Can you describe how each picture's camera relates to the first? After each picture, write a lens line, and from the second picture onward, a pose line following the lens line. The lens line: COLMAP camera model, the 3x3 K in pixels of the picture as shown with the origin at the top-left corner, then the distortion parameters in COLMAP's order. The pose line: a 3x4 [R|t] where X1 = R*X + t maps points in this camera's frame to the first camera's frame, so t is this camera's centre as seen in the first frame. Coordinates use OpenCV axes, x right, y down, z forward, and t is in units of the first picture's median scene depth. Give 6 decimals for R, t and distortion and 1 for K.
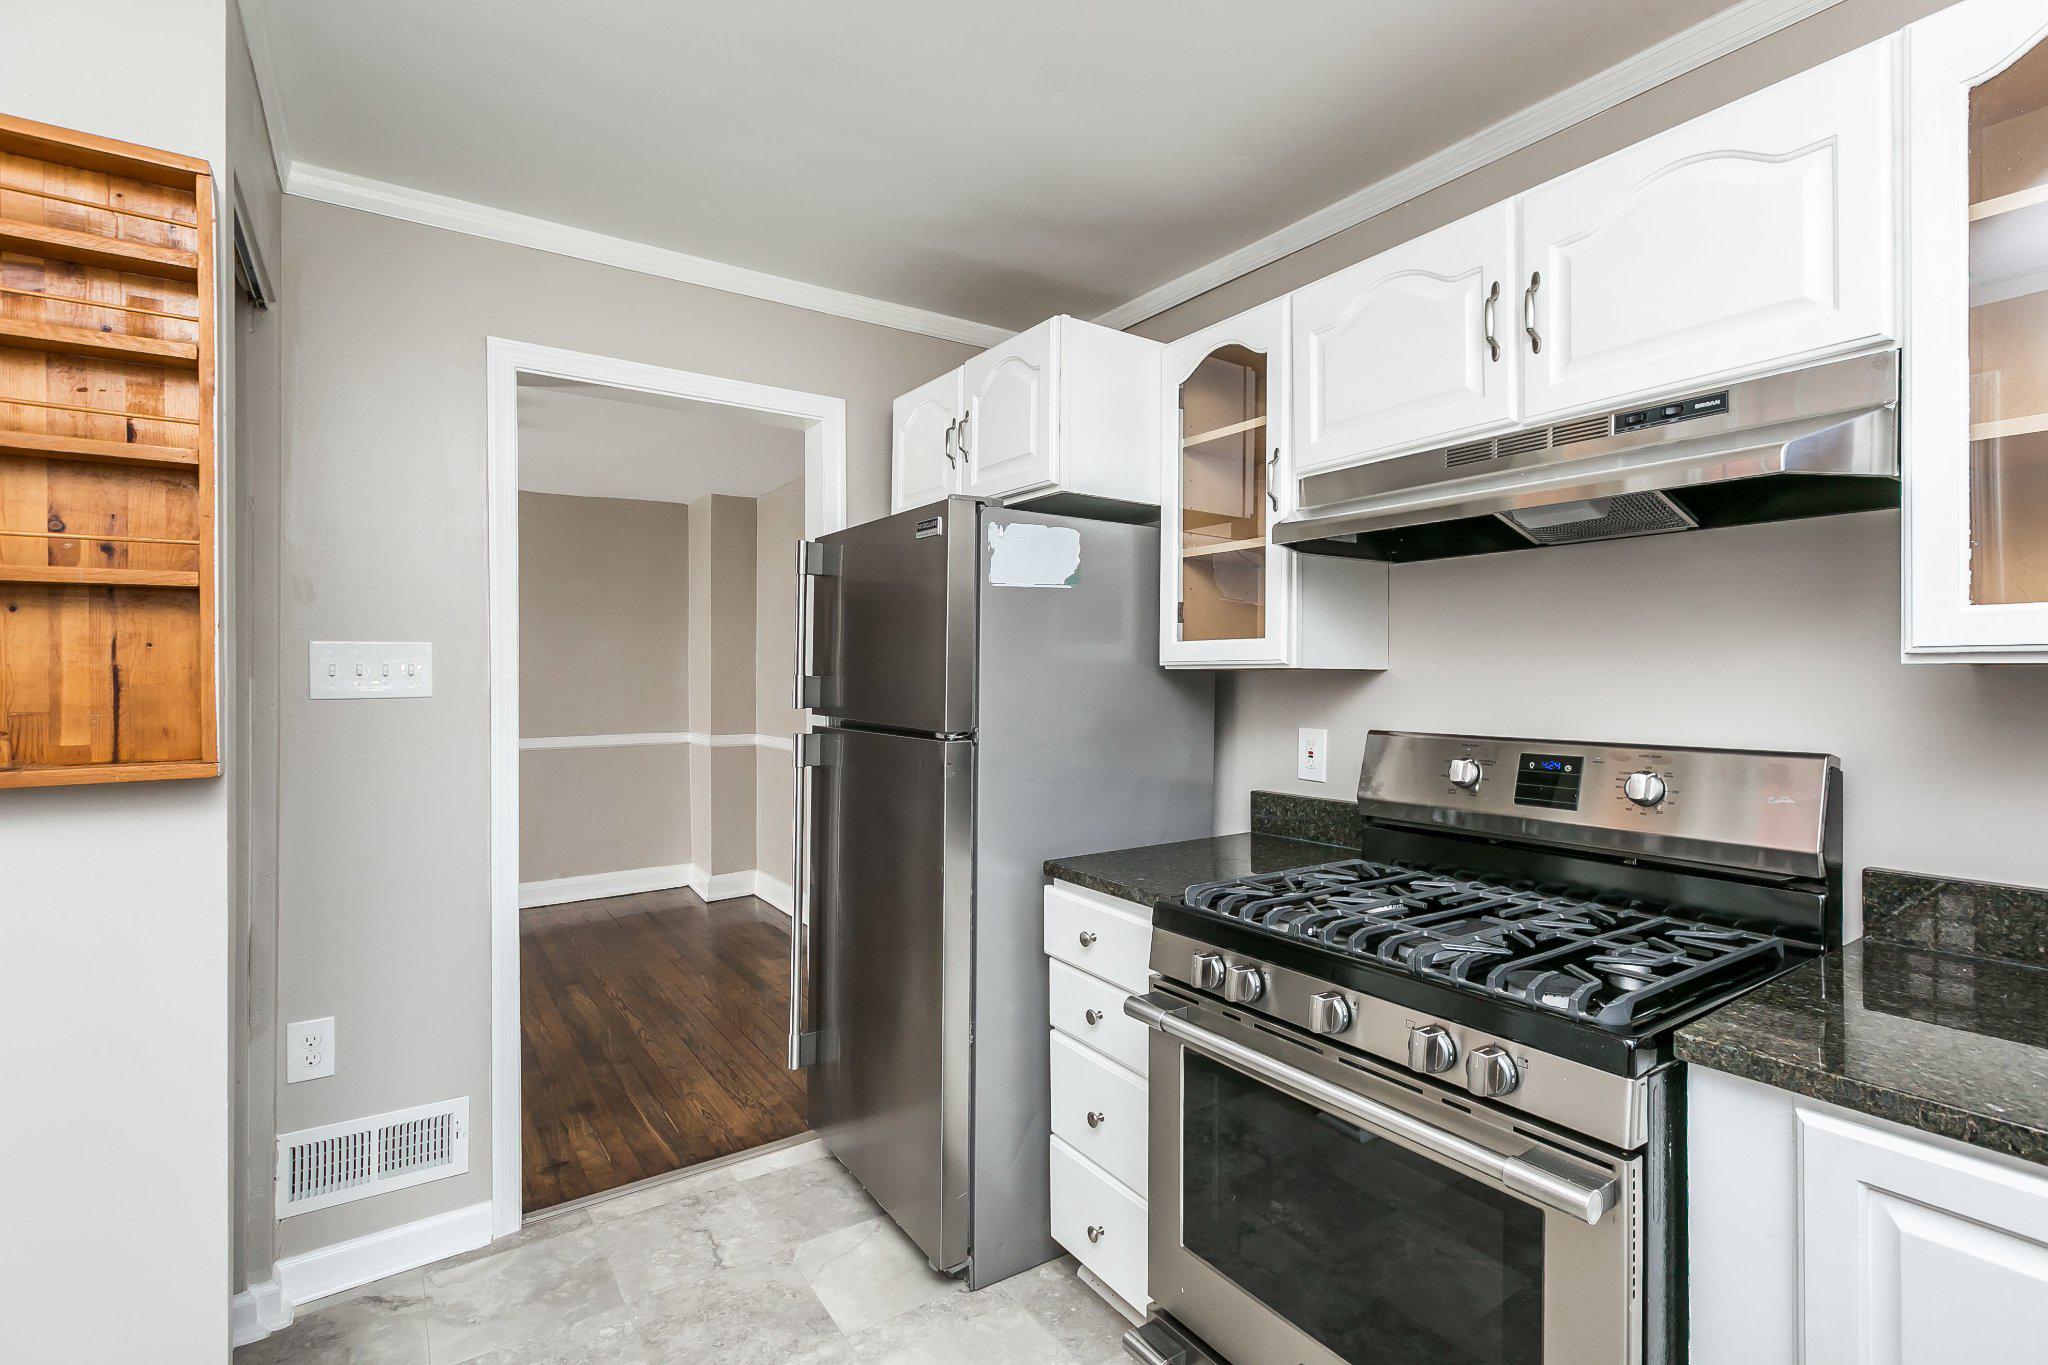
lens RADIAL K [[938.2, 0, 1017.0], [0, 938.2, 663.0], [0, 0, 1]] dist [0.000336, 0.000737]
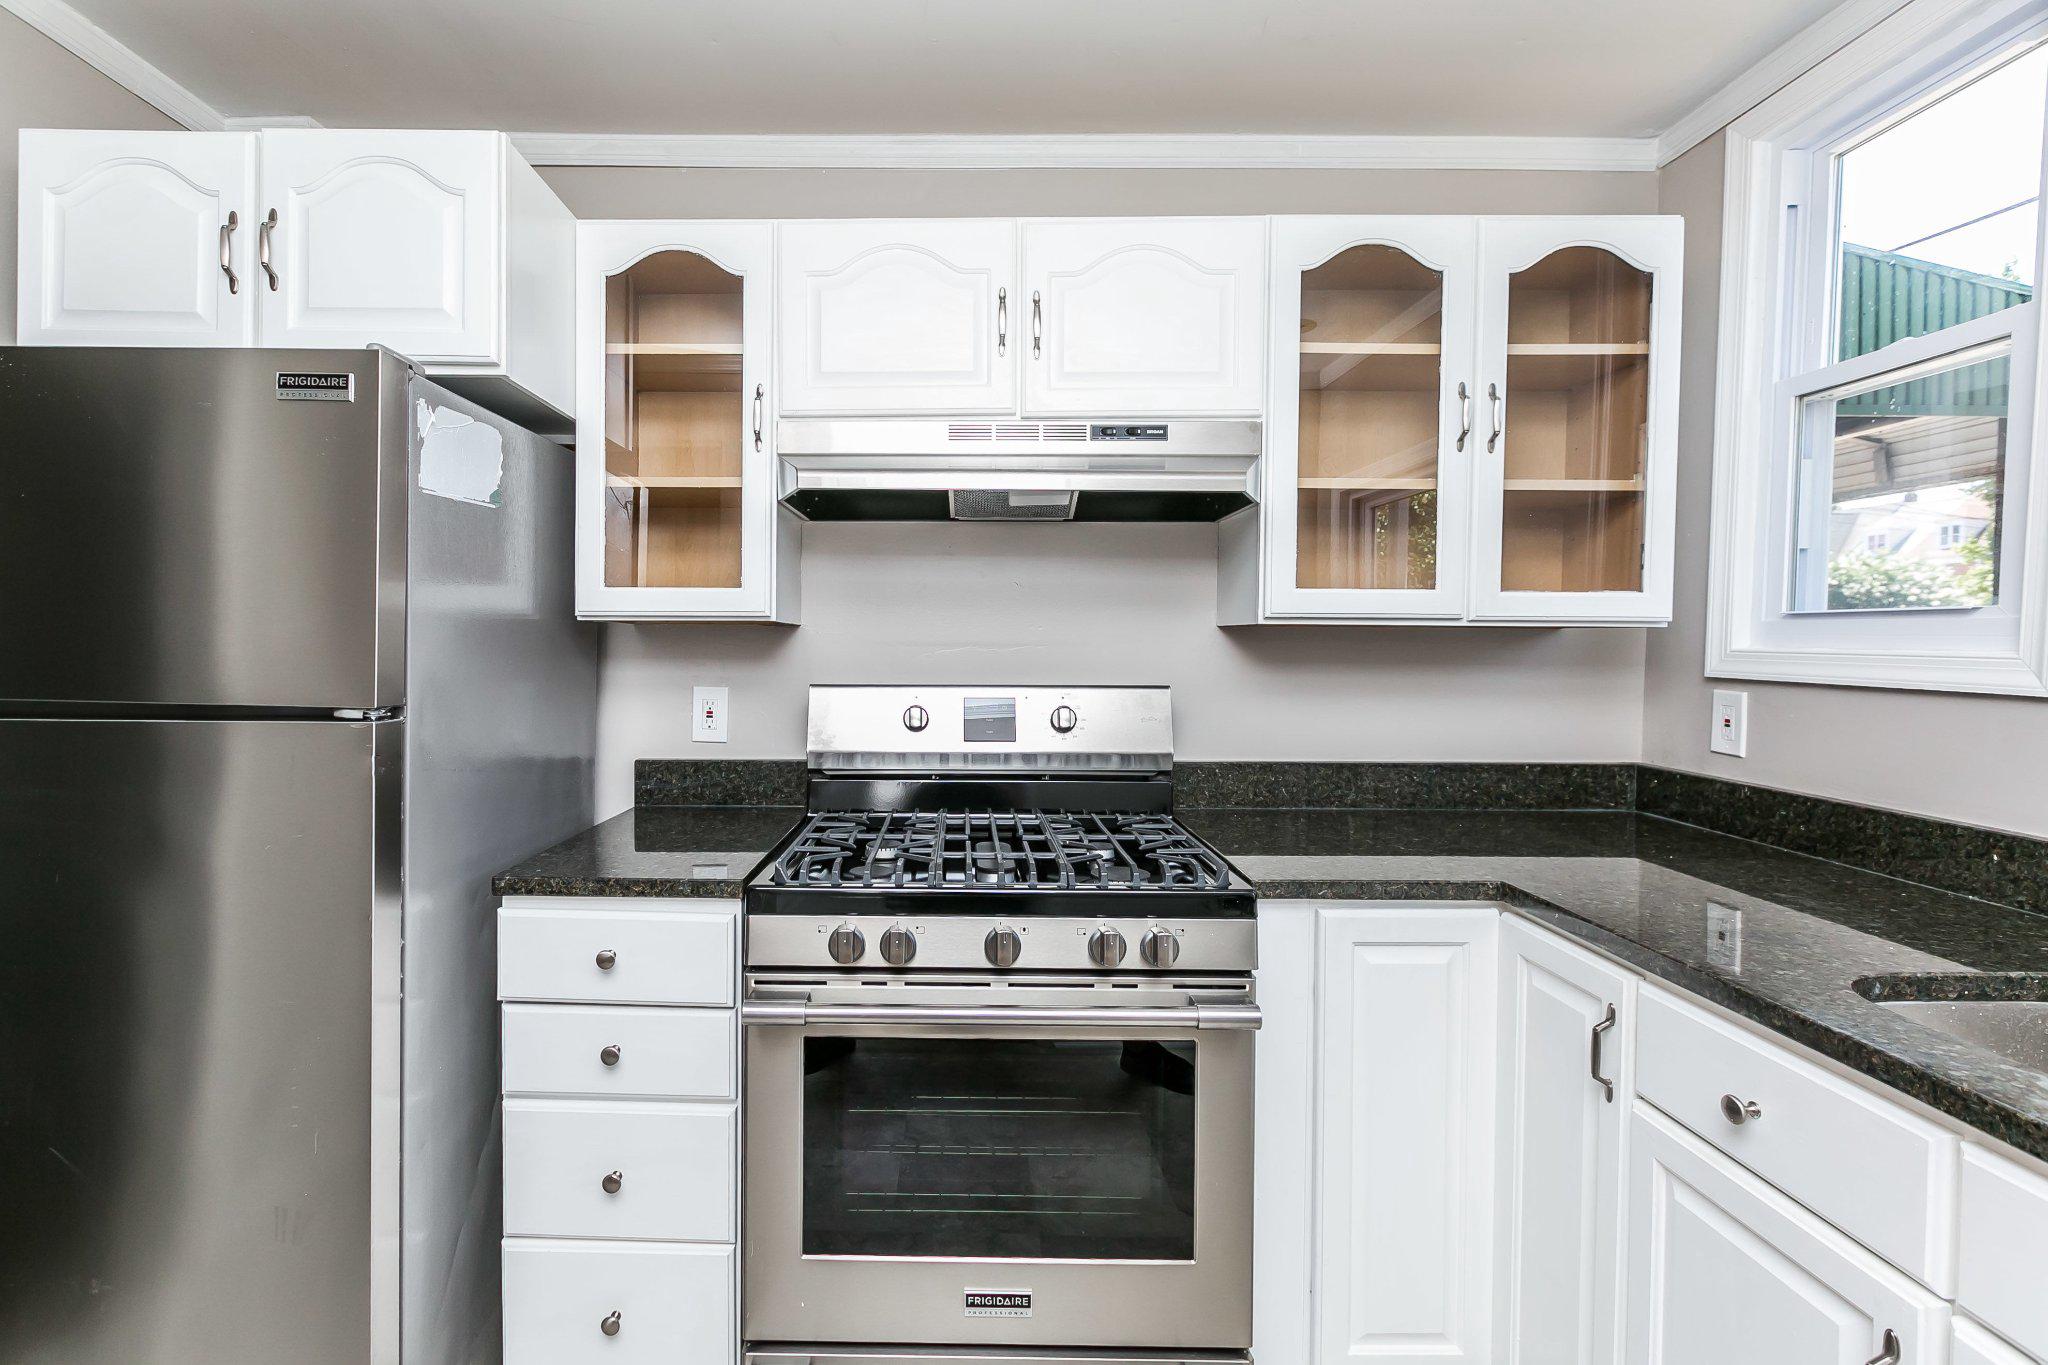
lens RADIAL K [[978.0, 0, 945.6], [0, 978.0, 654.8], [0, 0, 1]] dist [-0.000382, -0.000085]
pose [[0.577167, -0.005919, 0.816605, -0.395687], [-0.016851, 0.999675, 0.019155, 0.017071], [-0.816452, -0.024816, 0.576879, 0.275951]]
